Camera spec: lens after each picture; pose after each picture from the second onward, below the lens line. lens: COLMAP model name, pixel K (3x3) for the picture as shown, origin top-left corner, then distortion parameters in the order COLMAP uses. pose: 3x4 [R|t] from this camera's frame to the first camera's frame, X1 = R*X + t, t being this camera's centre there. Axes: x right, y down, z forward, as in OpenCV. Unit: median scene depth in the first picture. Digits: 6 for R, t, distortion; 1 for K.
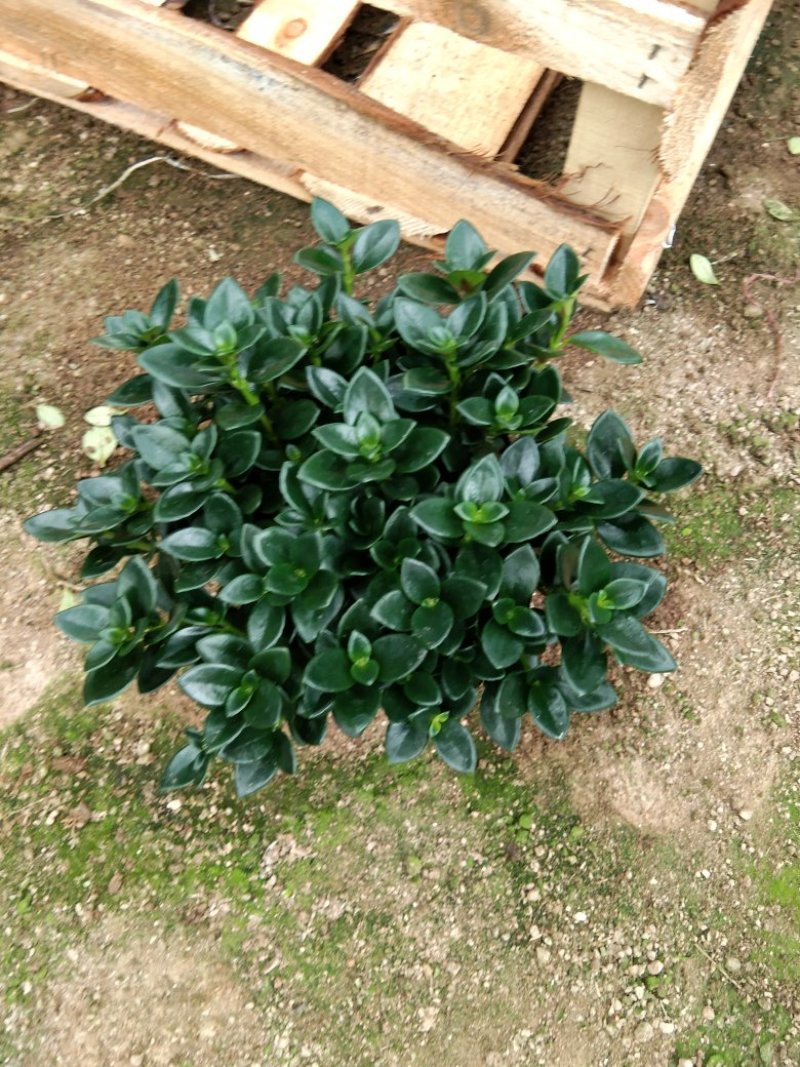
lens RADIAL K [[873.6, 0, 400.0], [0, 873.6, 533.5], [0, 0, 1]] dist [0.090602, -0.157415]
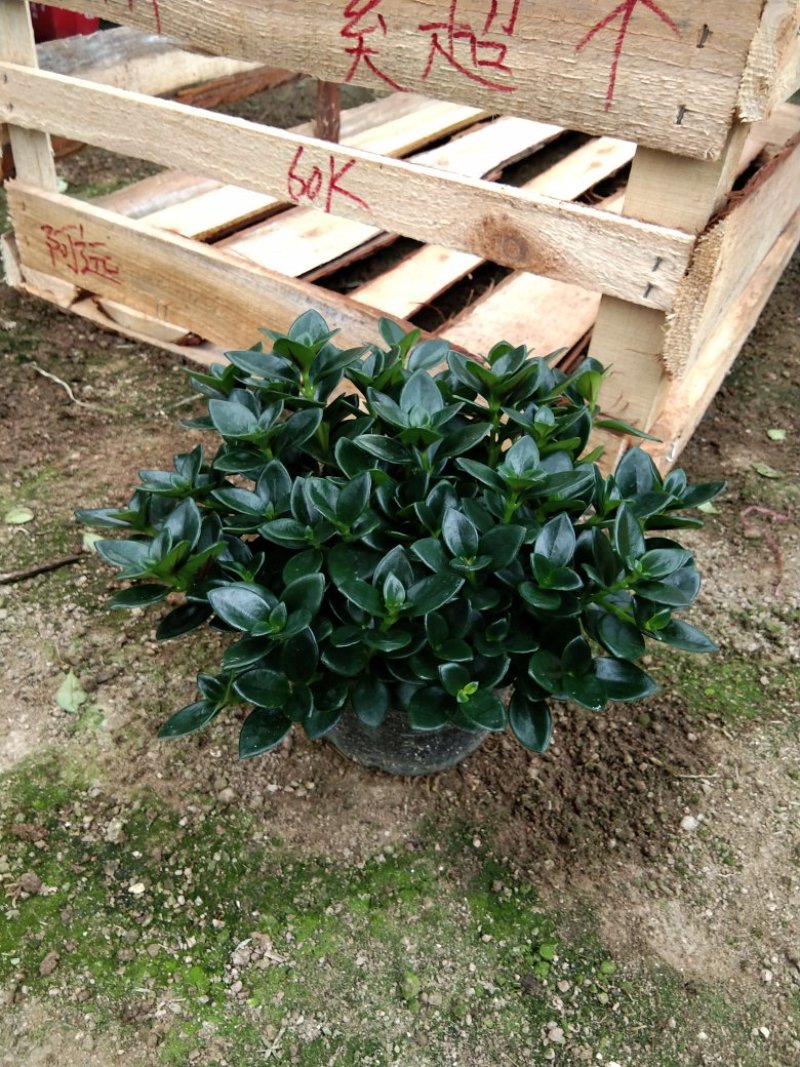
lens RADIAL K [[873.6, 0, 400.0], [0, 873.6, 533.5], [0, 0, 1]] dist [0.090602, -0.157415]
pose [[0.995214, 0.096581, -0.014865, -0.022266], [-0.091789, 0.871761, -0.481255, 0.393611], [-0.033521, 0.480317, 0.876454, 0.073199]]
